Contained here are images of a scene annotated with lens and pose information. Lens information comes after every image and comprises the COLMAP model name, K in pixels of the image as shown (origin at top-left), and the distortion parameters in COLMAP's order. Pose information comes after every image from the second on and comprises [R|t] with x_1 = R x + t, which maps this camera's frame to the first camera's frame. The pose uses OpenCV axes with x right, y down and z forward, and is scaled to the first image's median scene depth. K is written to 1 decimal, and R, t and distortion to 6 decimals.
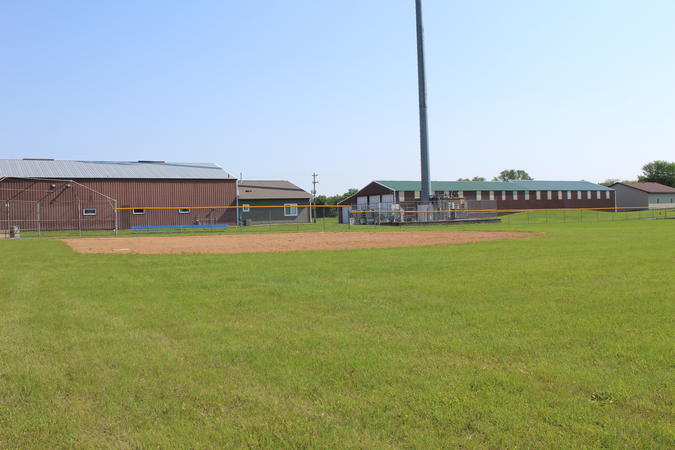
lens RADIAL K [[683.0, 0, 334.1], [0, 683.0, 220.1], [0, 0, 1]] dist [-0.066305, 0.000000]
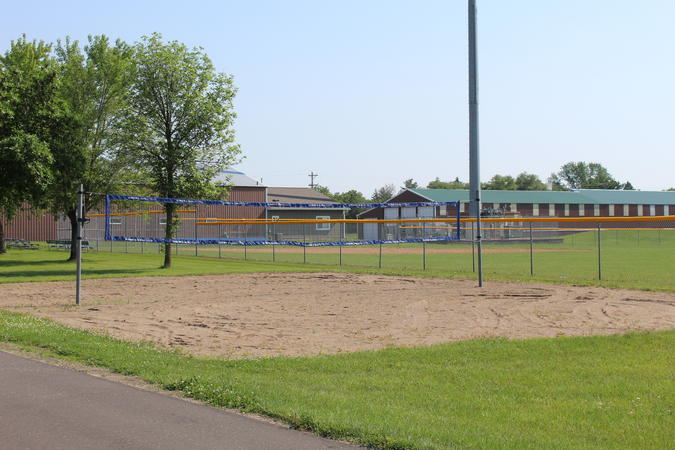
lens RADIAL K [[1213.6, 0, 341.4], [0, 1213.6, 223.1], [0, 0, 1]] dist [0.080245, 0.000000]
pose [[0.997846, 0.021659, 0.061923, -0.113592], [-0.020818, 0.999682, -0.014200, 0.004996], [-0.062211, 0.012880, 0.997980, -0.451233]]
